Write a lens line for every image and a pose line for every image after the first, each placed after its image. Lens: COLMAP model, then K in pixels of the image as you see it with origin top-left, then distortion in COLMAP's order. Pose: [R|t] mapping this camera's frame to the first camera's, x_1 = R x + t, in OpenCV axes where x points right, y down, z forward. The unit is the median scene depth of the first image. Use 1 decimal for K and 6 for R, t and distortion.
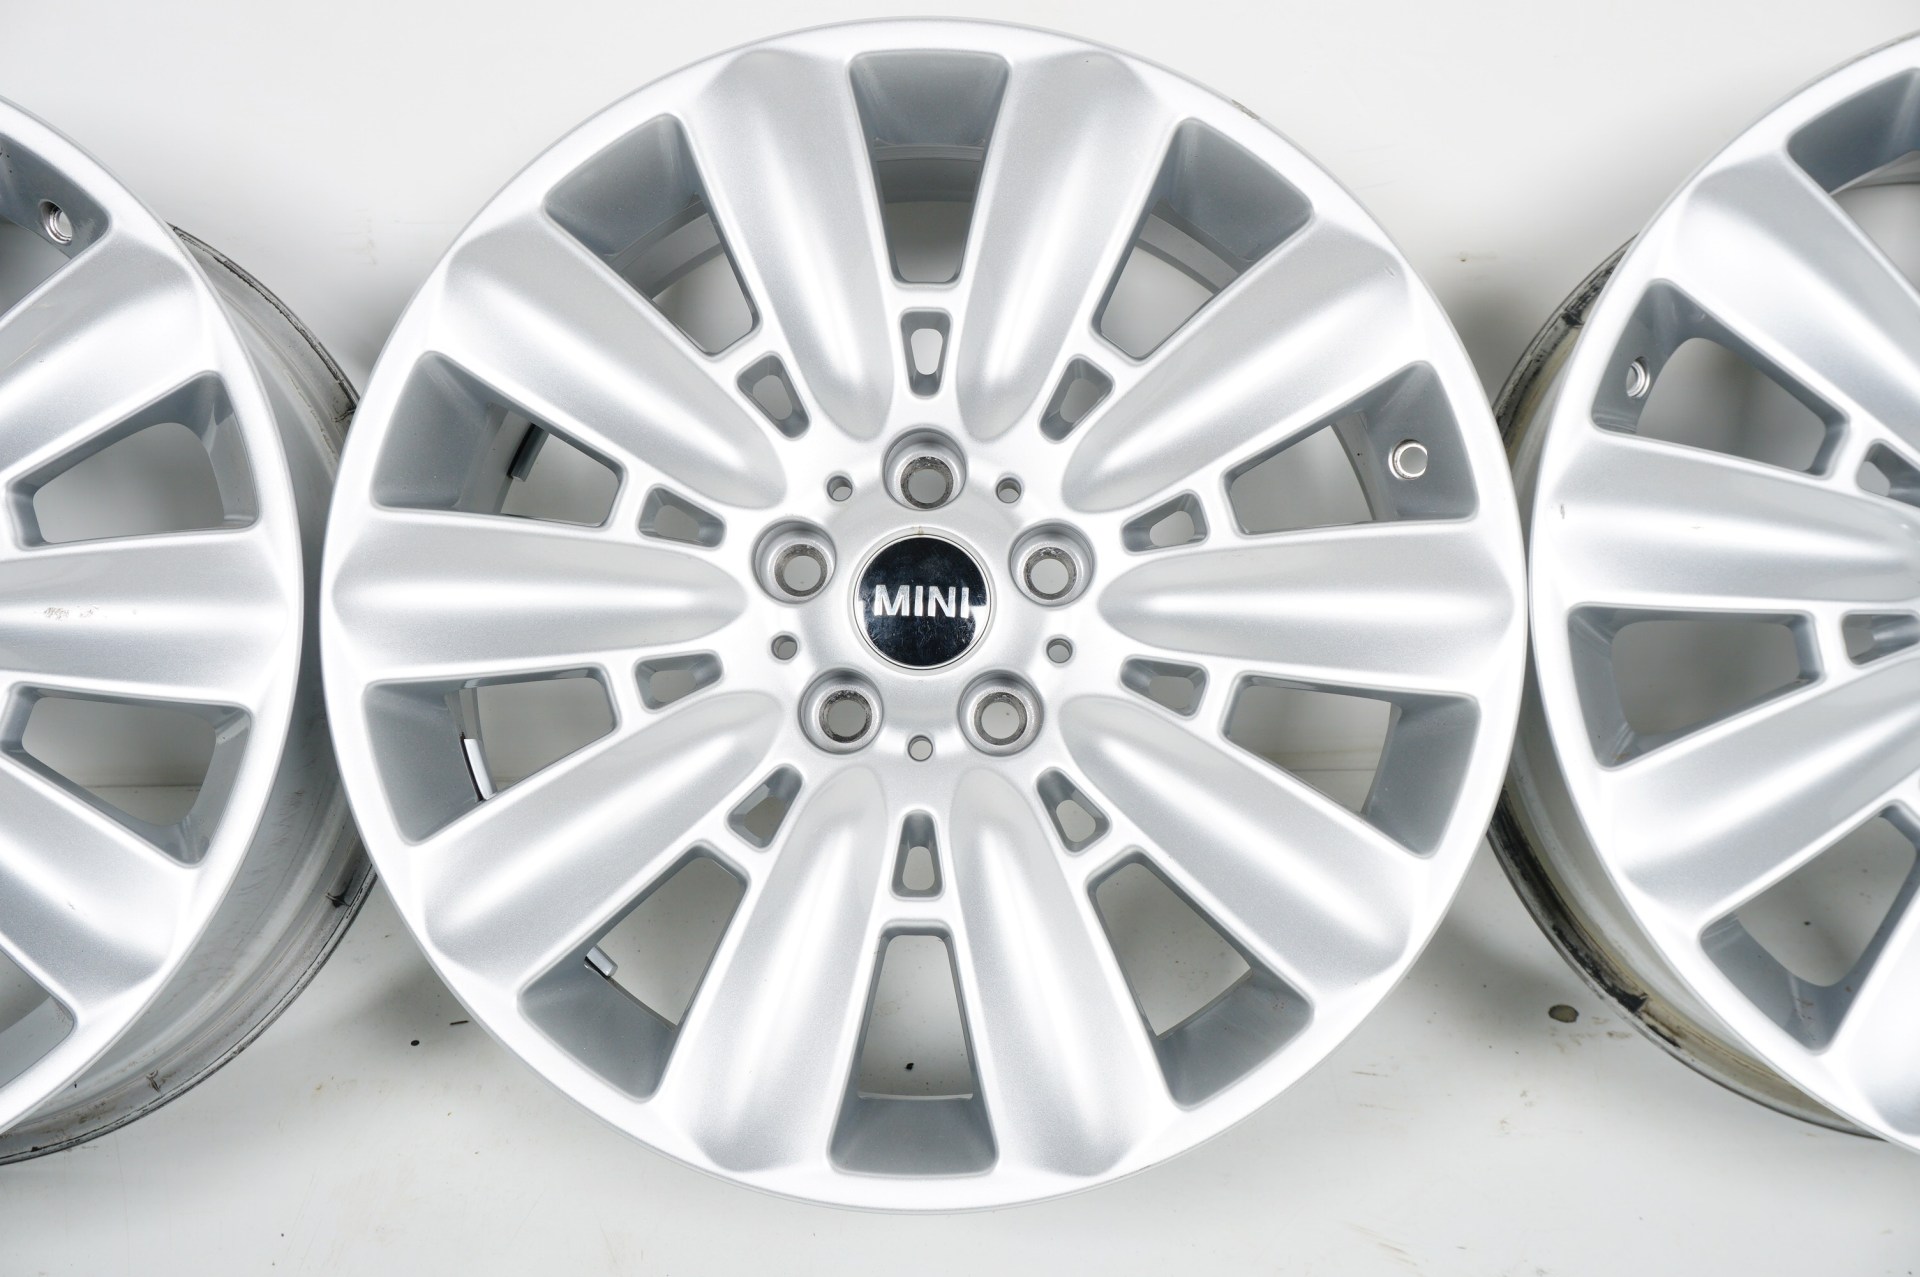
lens RADIAL K [[2686.0, 0, 928.0], [0, 2686.0, 720.4], [0, 0, 1]] dist [-0.015763, 0.000000]
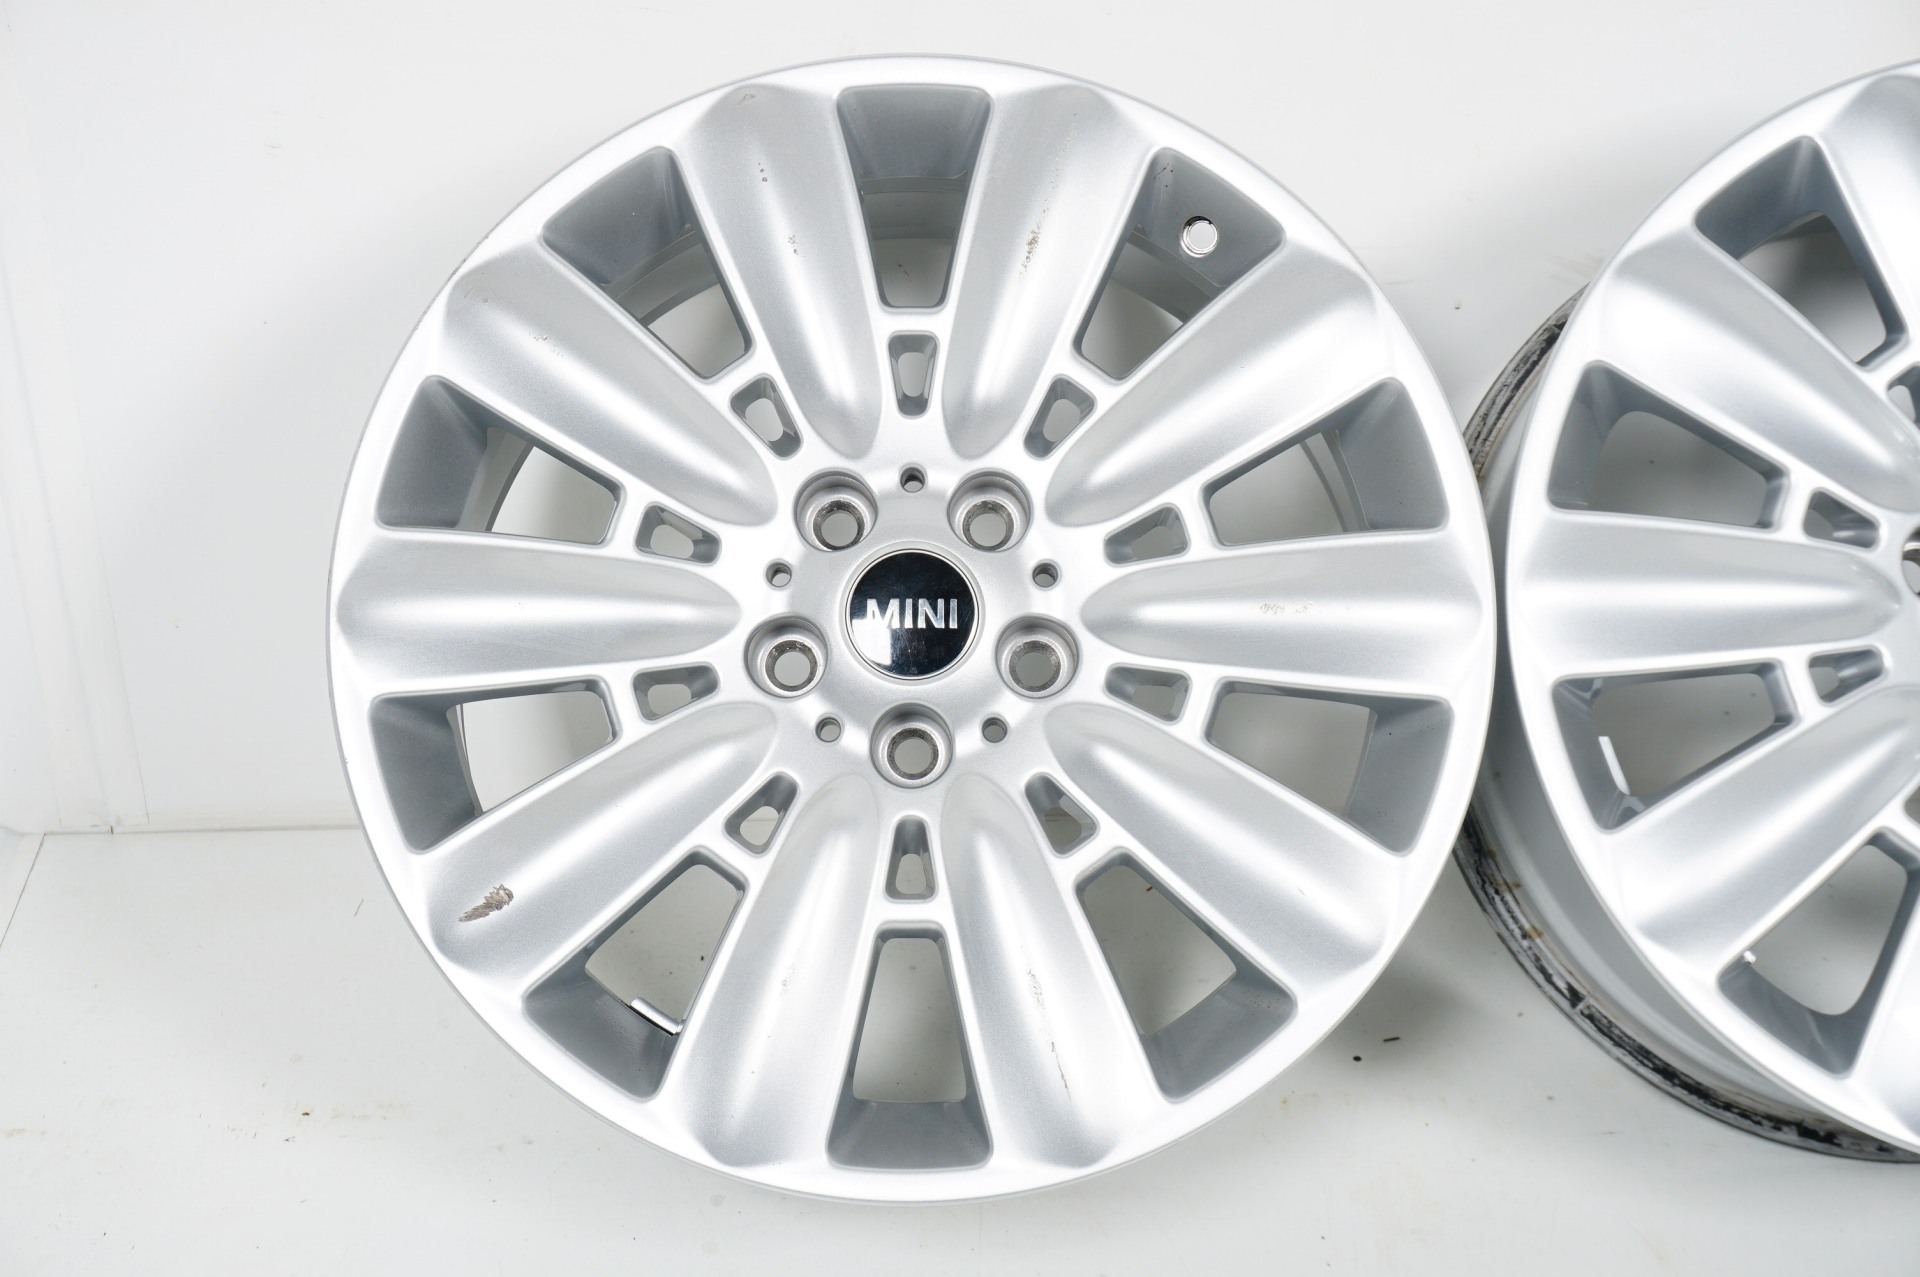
lens RADIAL K [[2817.1, 0, 961.1], [0, 2817.1, 614.5], [0, 0, 1]] dist [0.011685, 0.000000]
pose [[0.999796, -0.010063, 0.017517, -0.002300], [0.010806, 0.999023, -0.042858, 0.002881], [-0.017069, 0.043039, 0.998928, -0.083687]]
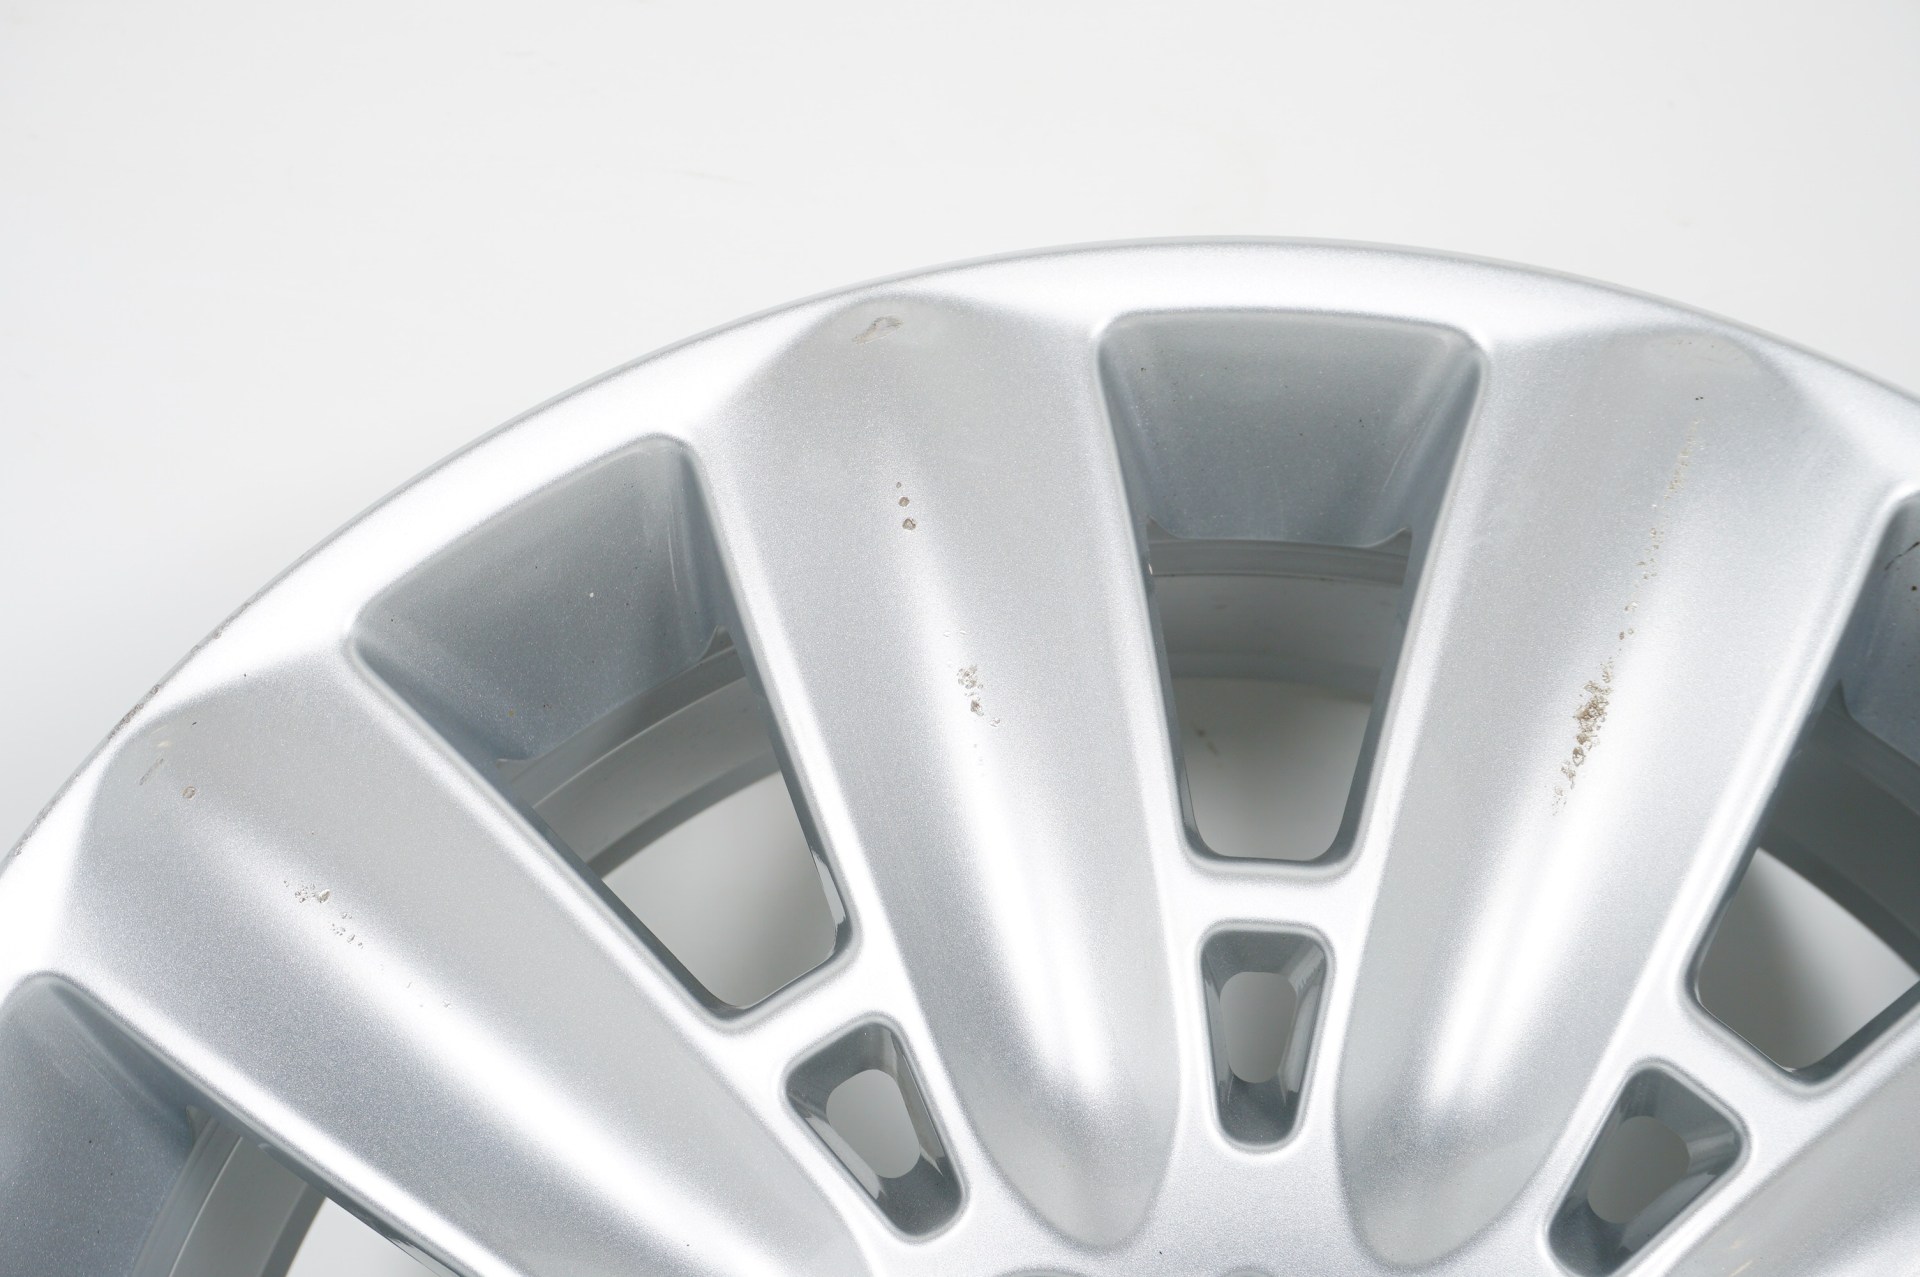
lens RADIAL K [[3250.8, 0, 957.6], [0, 3250.8, 635.7], [0, 0, 1]] dist [-0.013255, 0.000000]
pose [[0.994757, 0.028166, -0.098315, -0.000096], [-0.063218, 0.925011, -0.374643, -0.008489], [0.080391, 0.378894, 0.921942, 0.534706]]
